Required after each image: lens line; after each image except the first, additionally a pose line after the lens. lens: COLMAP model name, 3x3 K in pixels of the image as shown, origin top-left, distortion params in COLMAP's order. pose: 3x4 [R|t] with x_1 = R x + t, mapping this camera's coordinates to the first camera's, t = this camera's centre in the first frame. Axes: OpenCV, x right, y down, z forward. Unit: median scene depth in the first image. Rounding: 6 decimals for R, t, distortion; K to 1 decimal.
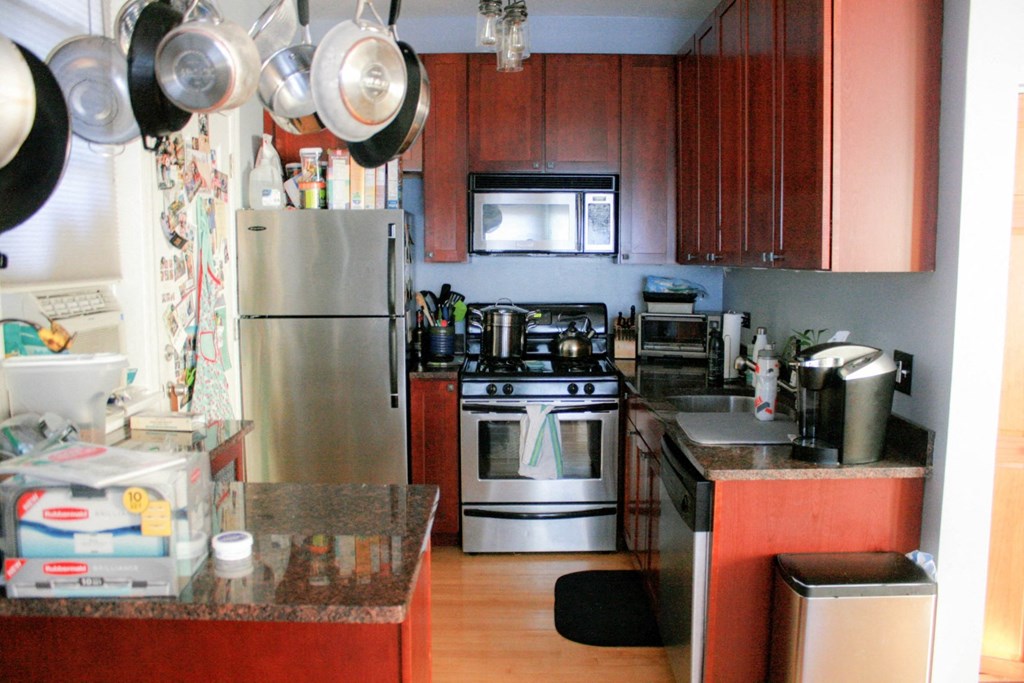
lens RADIAL K [[842.6, 0, 513.9], [0, 842.6, 340.0], [0, 0, 1]] dist [-0.120620, 0.075994]
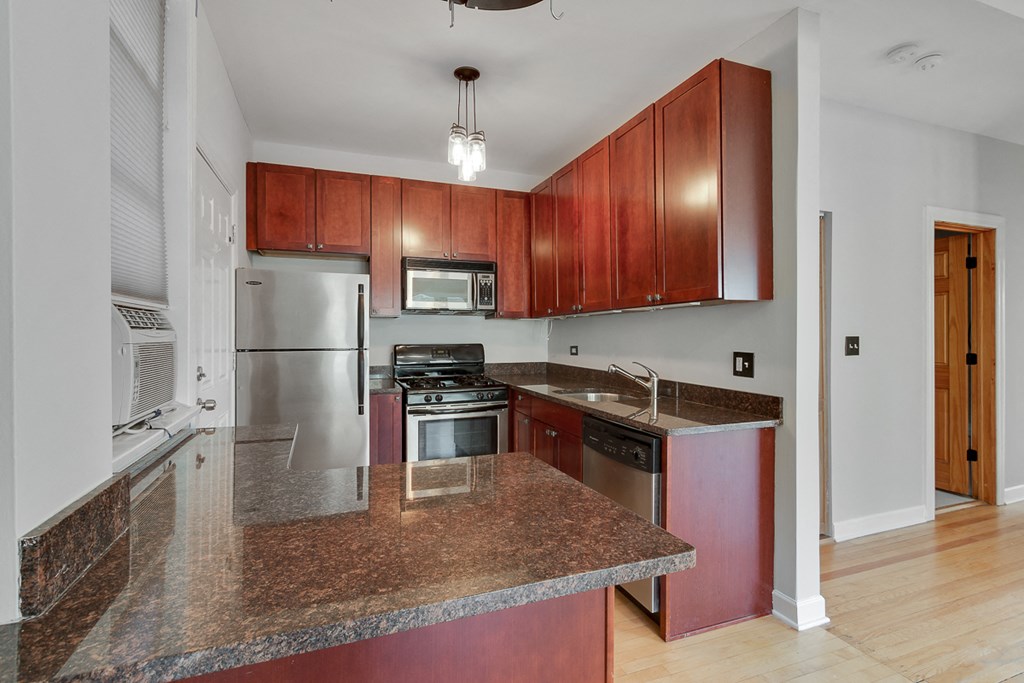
lens RADIAL K [[472.5, 0, 504.4], [0, 472.5, 335.4], [0, 0, 1]] dist [-0.000328, -0.000193]
pose [[0.936925, -0.000571, 0.349529, -0.190327], [0.037218, 0.994476, -0.098140, 0.034401], [-0.347543, 0.104958, 0.931771, 0.168748]]
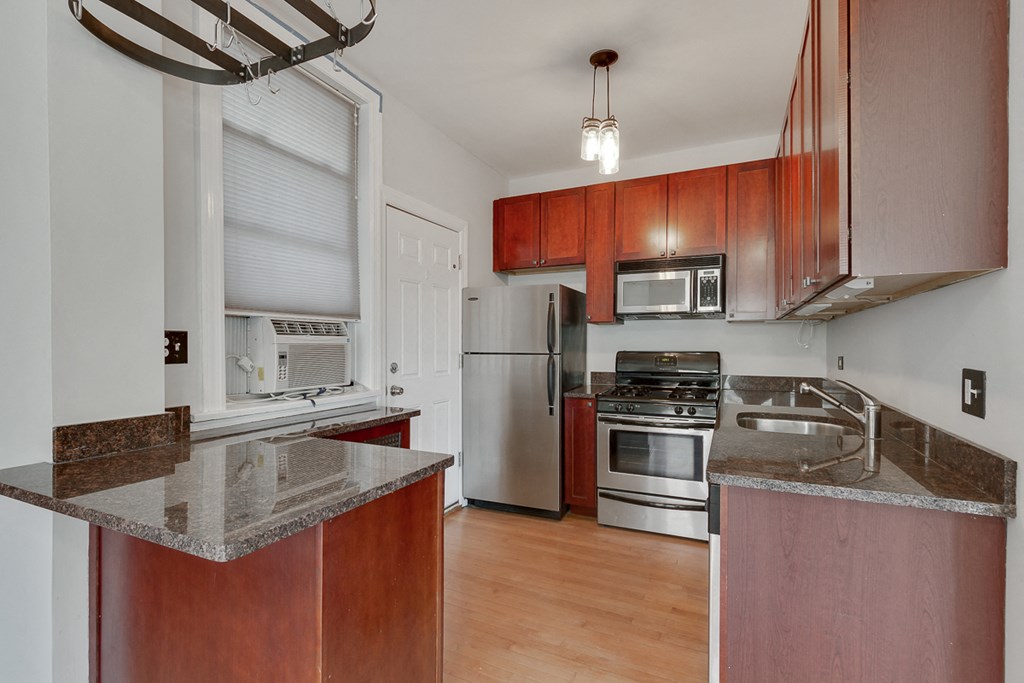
lens RADIAL K [[470.2, 0, 510.7], [0, 470.2, 348.7], [0, 0, 1]] dist [0.001012, -0.000298]
pose [[0.904168, 0.006912, -0.427121, 0.146398], [-0.047668, 0.995257, -0.084802, 0.036172], [0.424509, 0.097035, 0.900209, 0.200901]]
